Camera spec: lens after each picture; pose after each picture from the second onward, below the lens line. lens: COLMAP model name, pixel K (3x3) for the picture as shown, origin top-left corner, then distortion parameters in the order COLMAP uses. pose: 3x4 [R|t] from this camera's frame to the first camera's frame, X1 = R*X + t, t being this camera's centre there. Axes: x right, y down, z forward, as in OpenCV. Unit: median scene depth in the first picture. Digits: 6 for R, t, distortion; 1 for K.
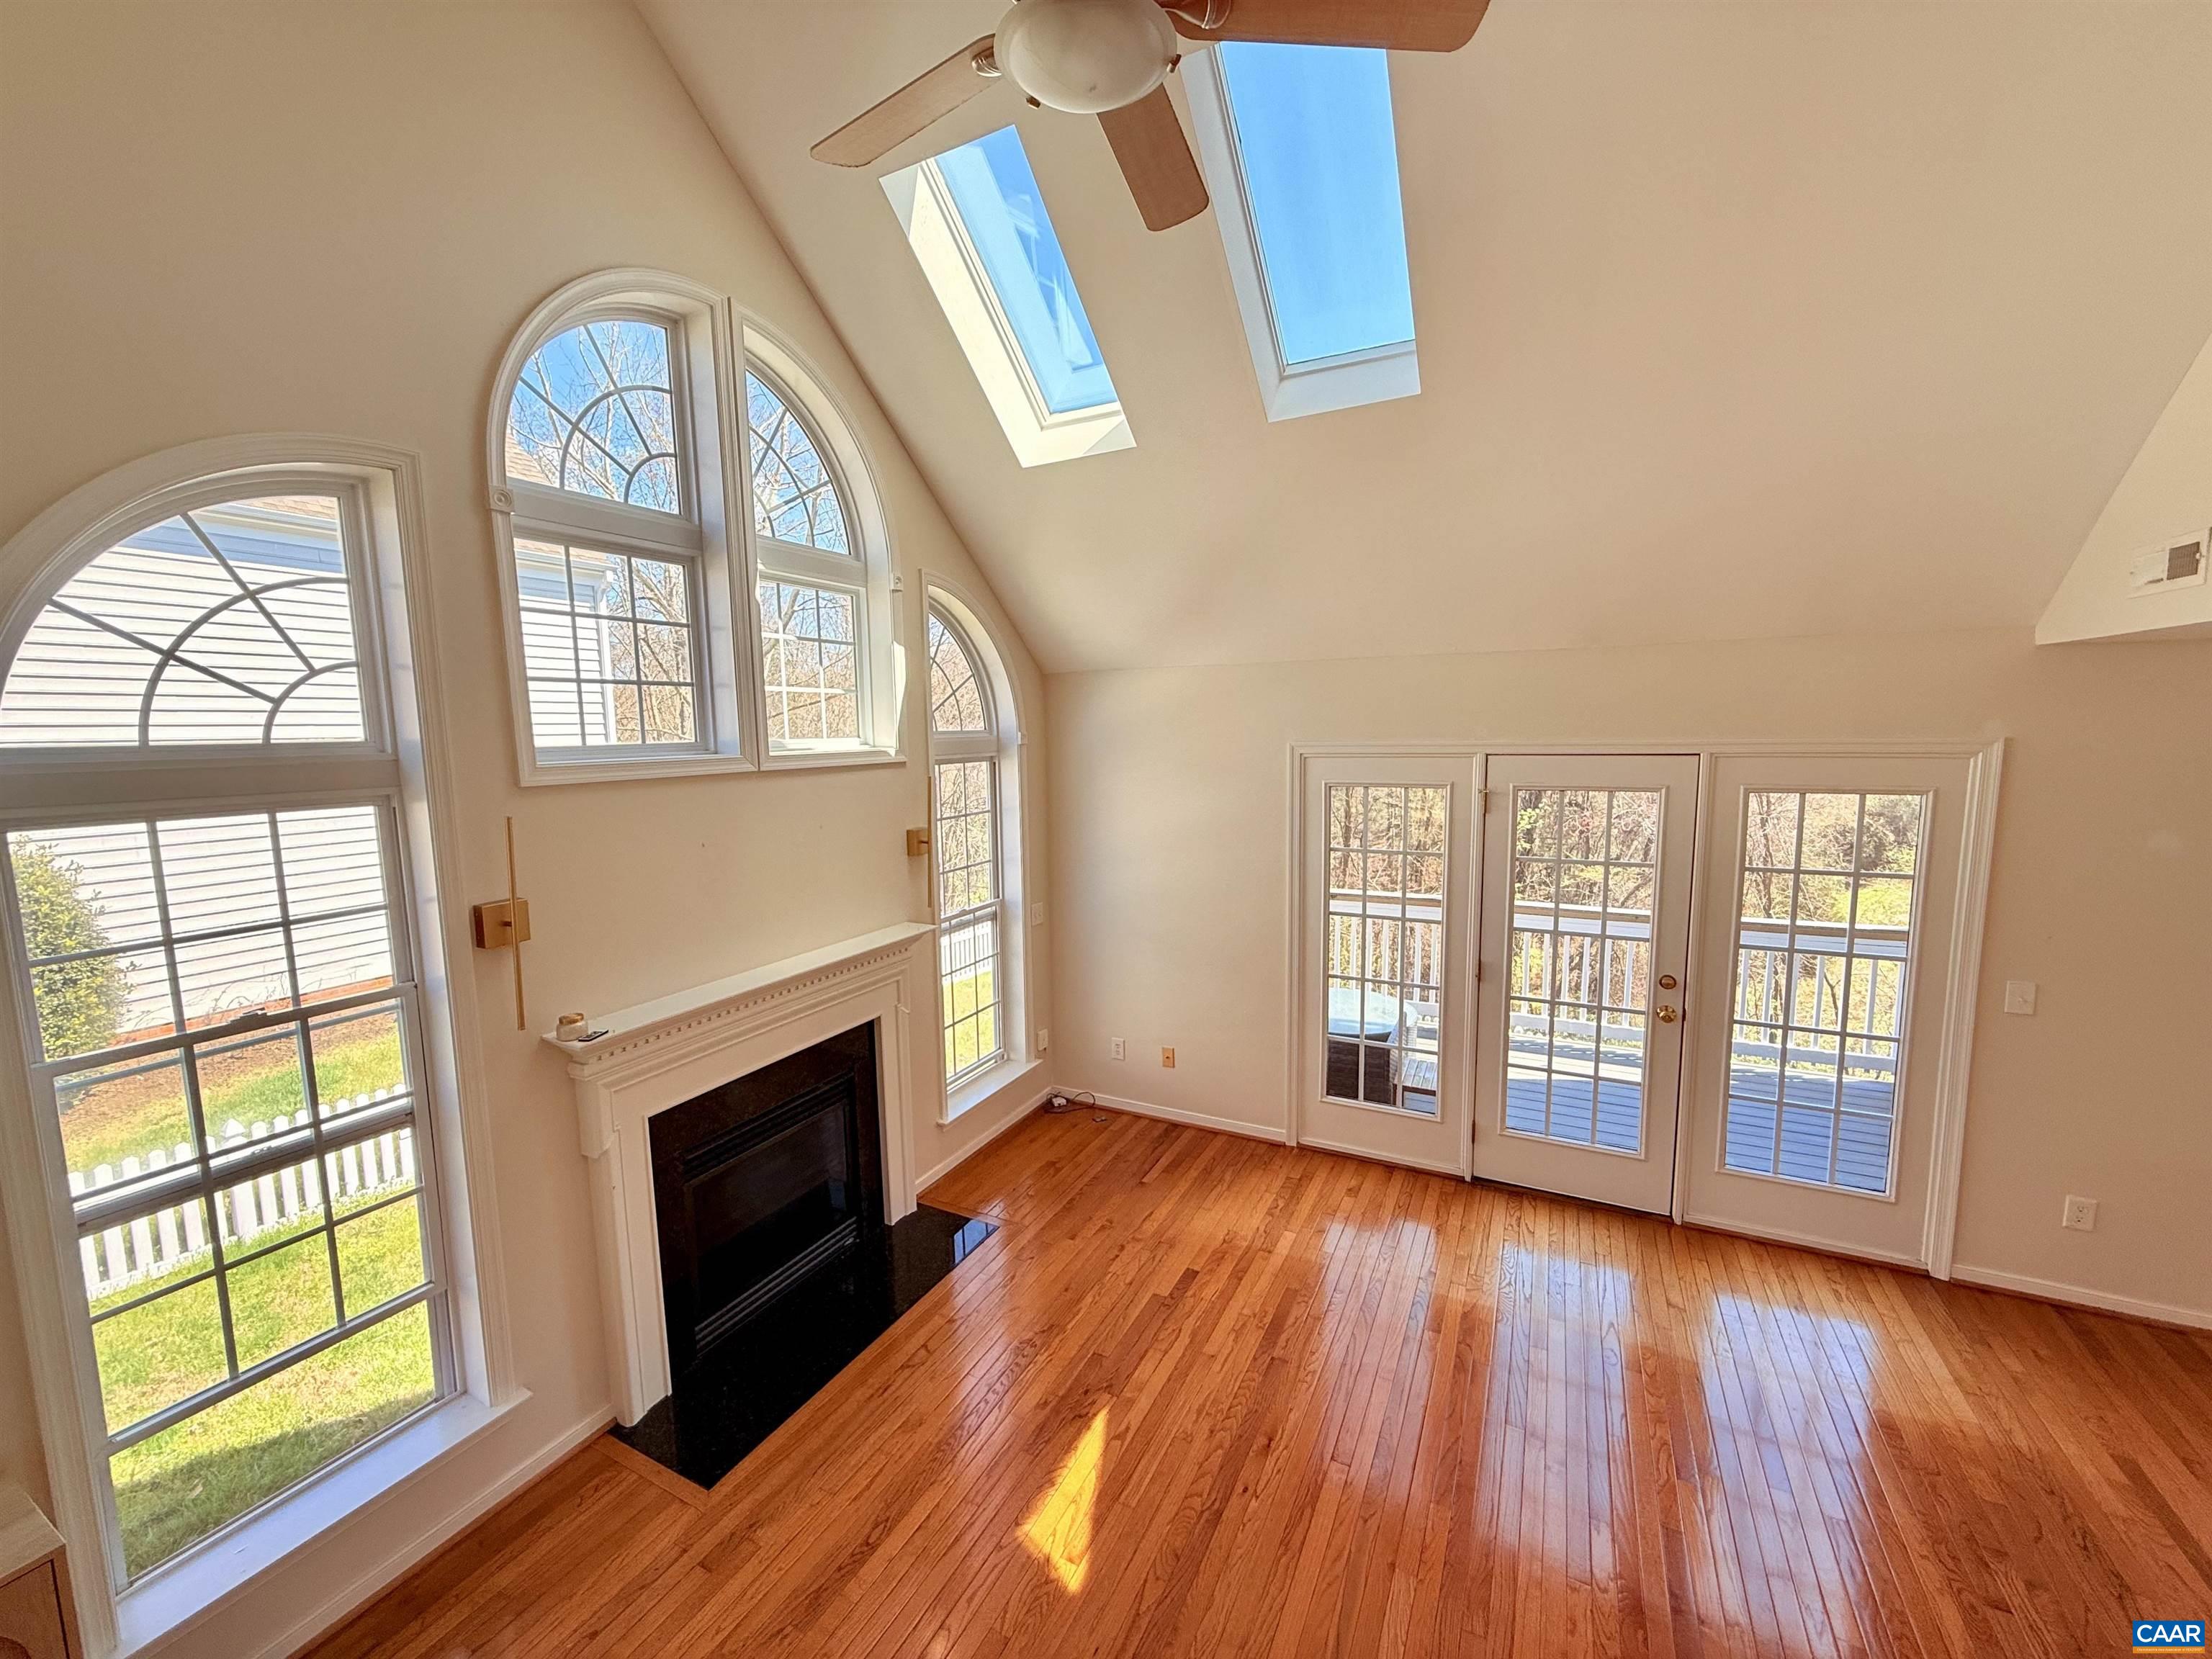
lens RADIAL K [[890.6, 0, 1112.0], [0, 890.6, 825.0], [0, 0, 1]] dist [0.001190, -0.000324]
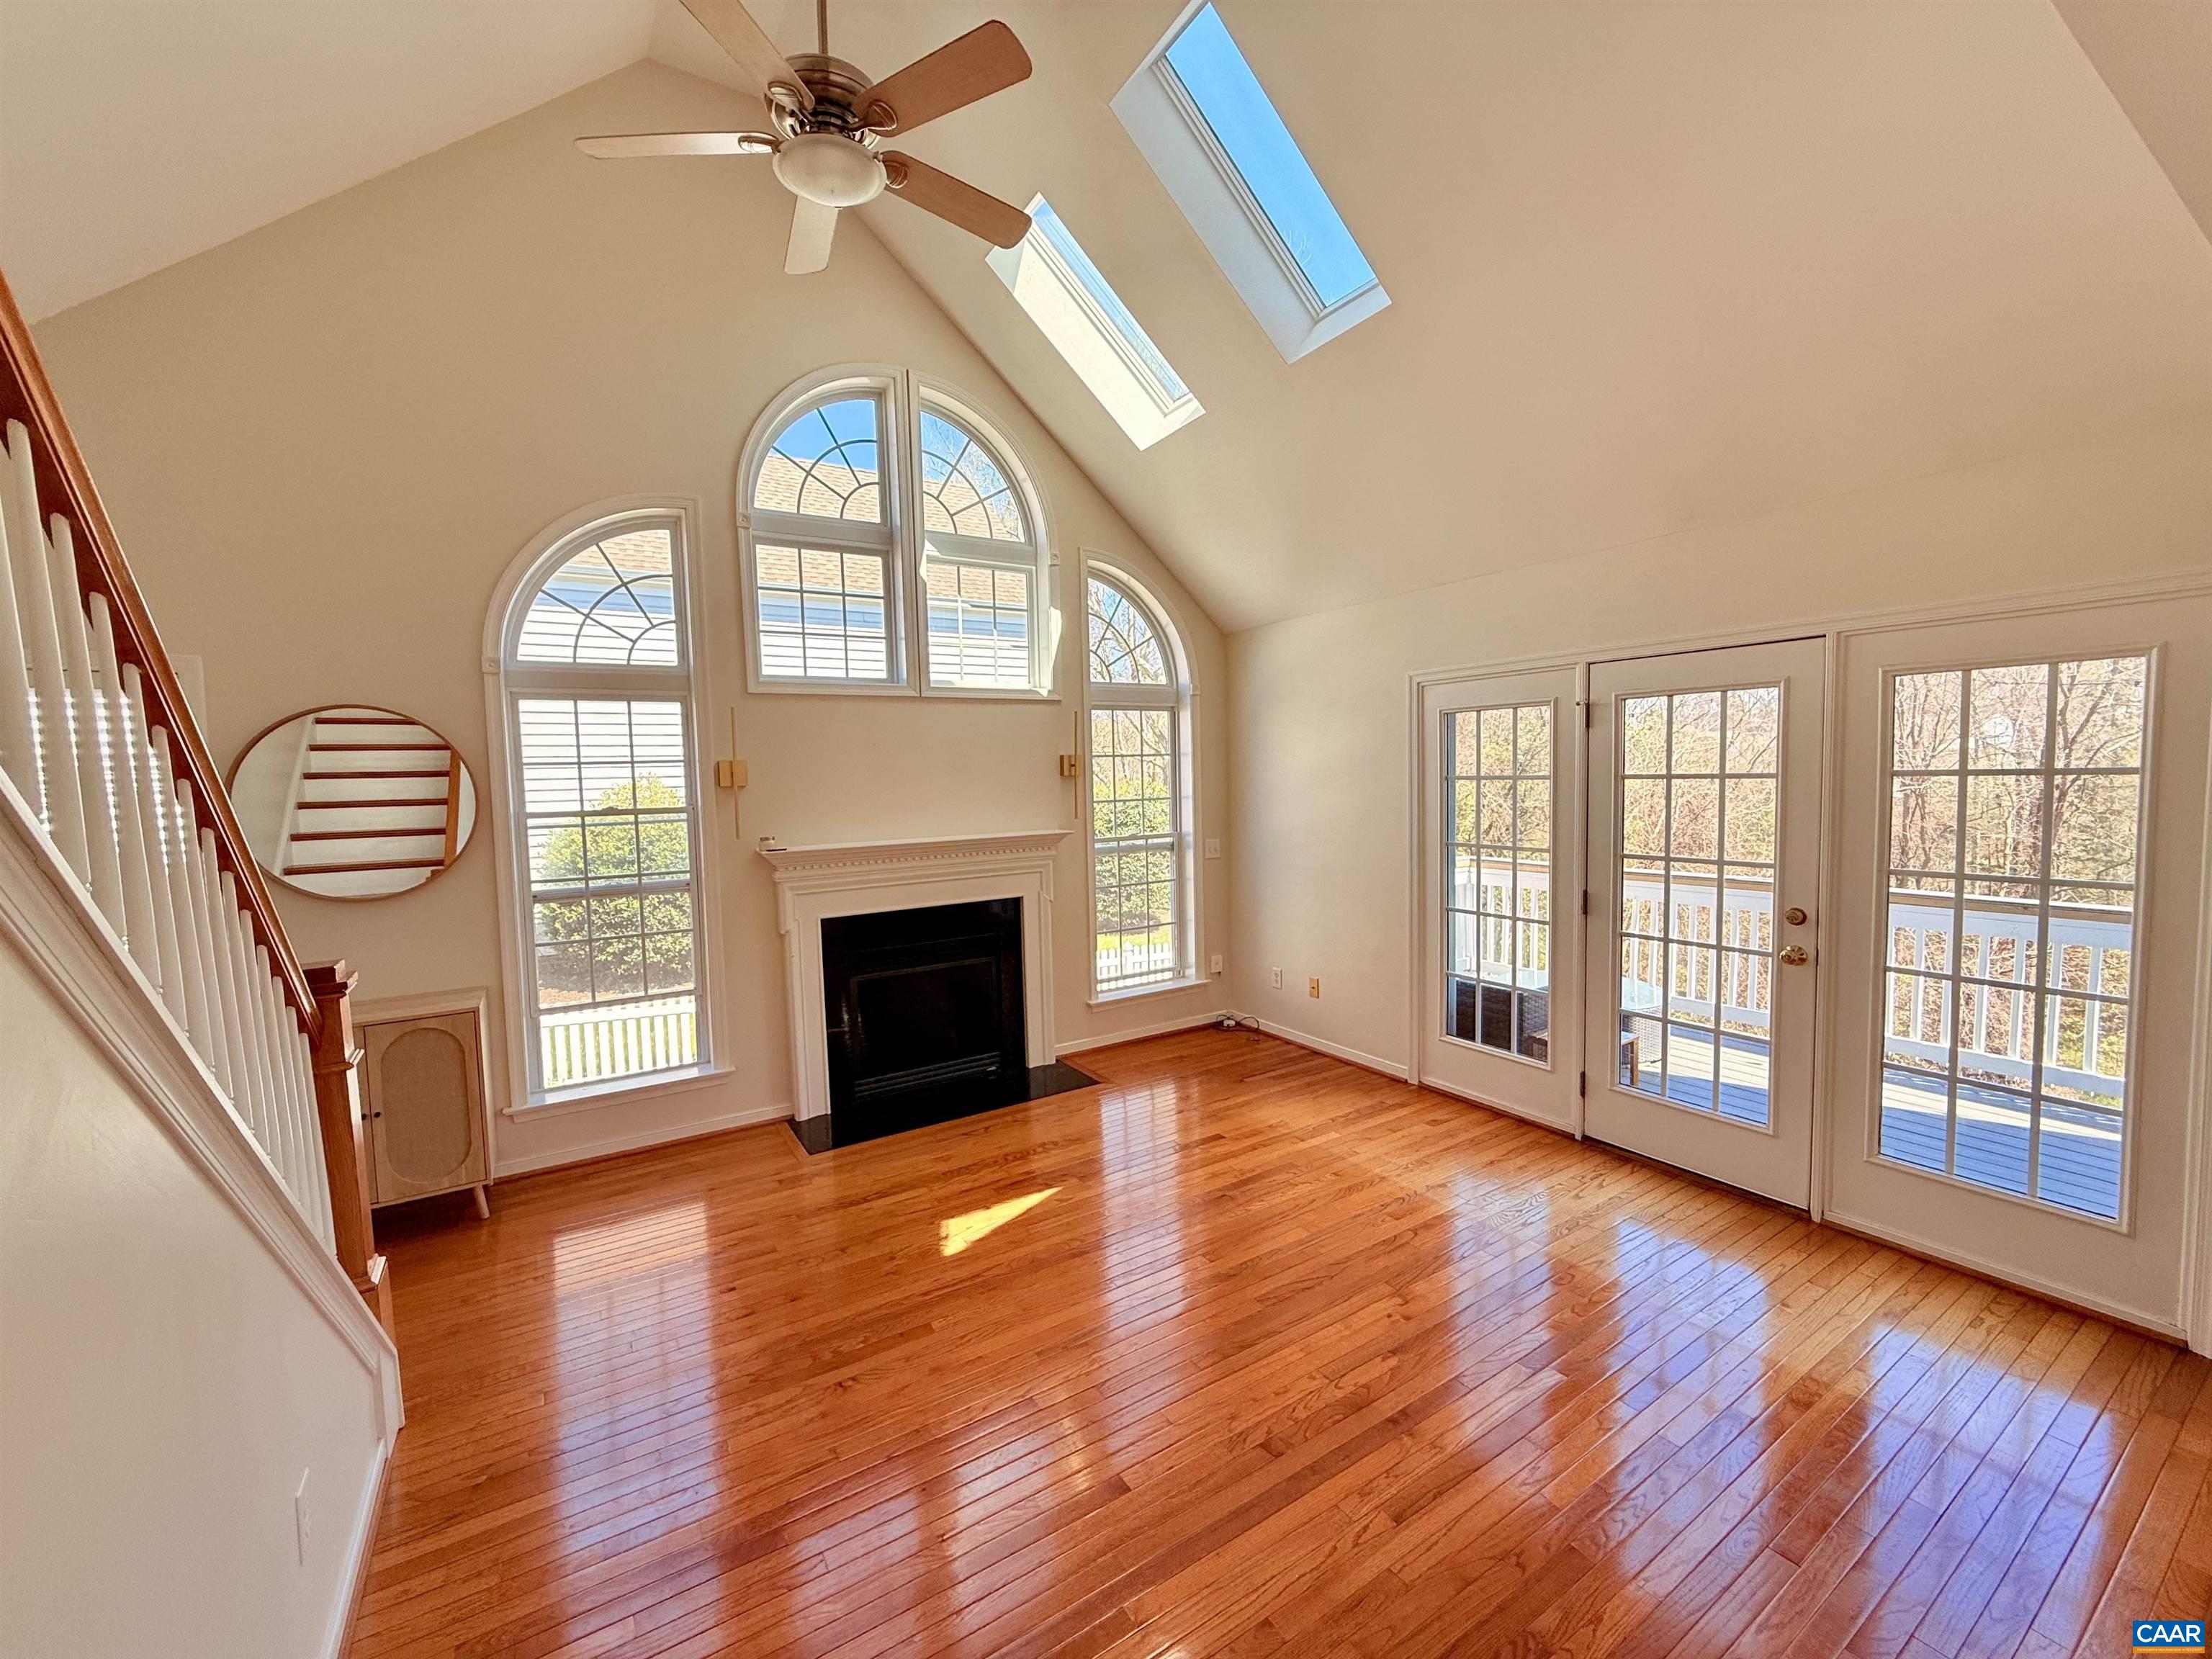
lens RADIAL K [[890.6, 0, 1105.3], [0, 890.6, 823.4], [0, 0, 1]] dist [0.001190, -0.000324]
pose [[0.857517, 0.023588, -0.513915, 0.478433], [-0.045392, 0.998521, -0.029911, 0.138578], [0.512450, 0.048976, 0.857319, -0.035481]]
